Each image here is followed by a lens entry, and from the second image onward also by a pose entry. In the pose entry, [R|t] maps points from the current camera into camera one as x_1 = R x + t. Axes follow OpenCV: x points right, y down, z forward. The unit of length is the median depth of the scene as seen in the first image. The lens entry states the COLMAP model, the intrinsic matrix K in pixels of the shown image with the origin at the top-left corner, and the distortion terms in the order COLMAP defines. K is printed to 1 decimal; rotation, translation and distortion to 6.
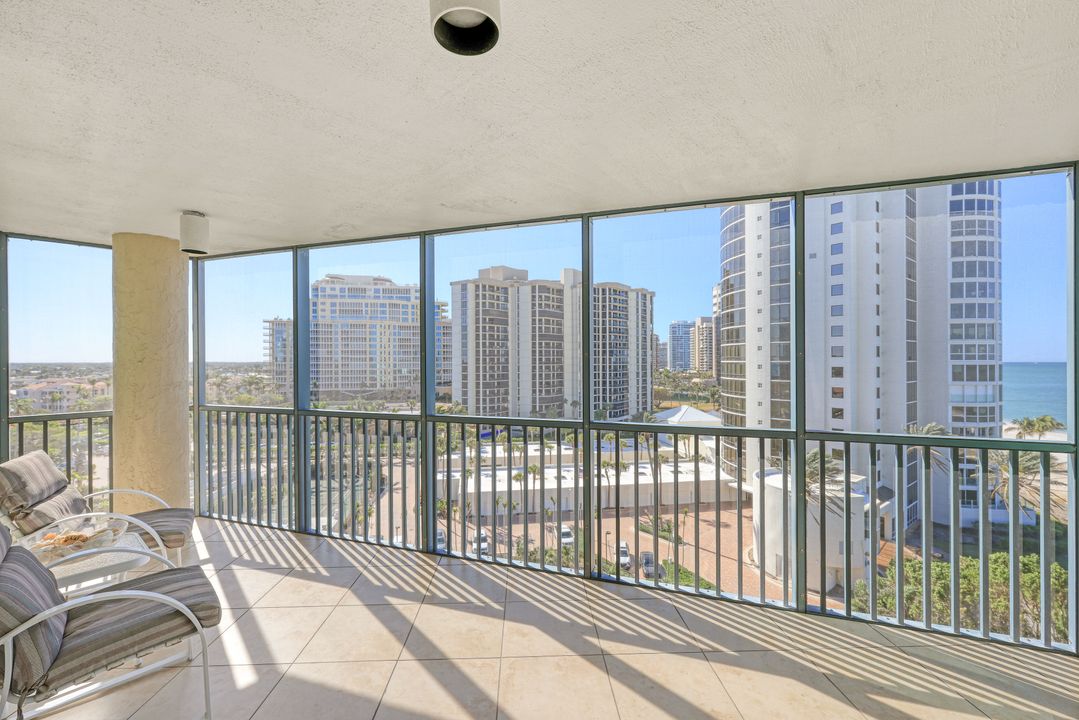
lens RADIAL K [[449.2, 0, 538.2], [0, 449.2, 361.9], [0, 0, 1]] dist [0.002378, -0.000013]
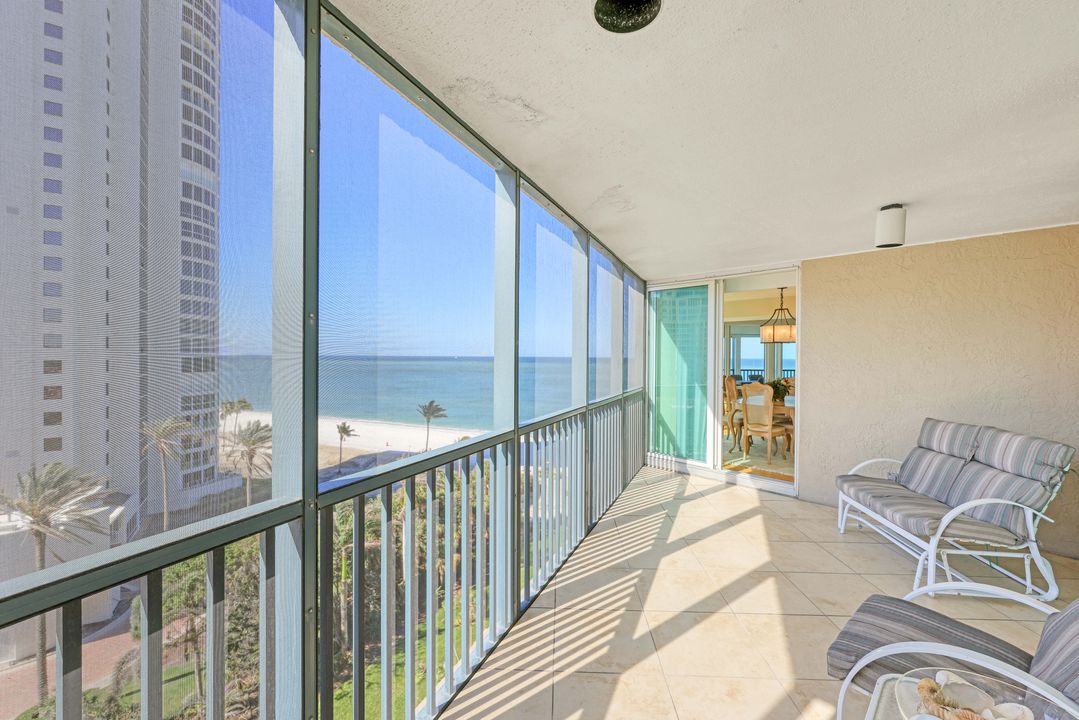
lens RADIAL K [[449.2, 0, 549.2], [0, 449.2, 358.1], [0, 0, 1]] dist [0.002378, -0.000013]
pose [[0.053744, -0.003893, 0.998547, -1.151474], [-0.004598, 0.999981, 0.004146, 0.003562], [-0.998544, -0.004814, 0.053725, 1.093426]]
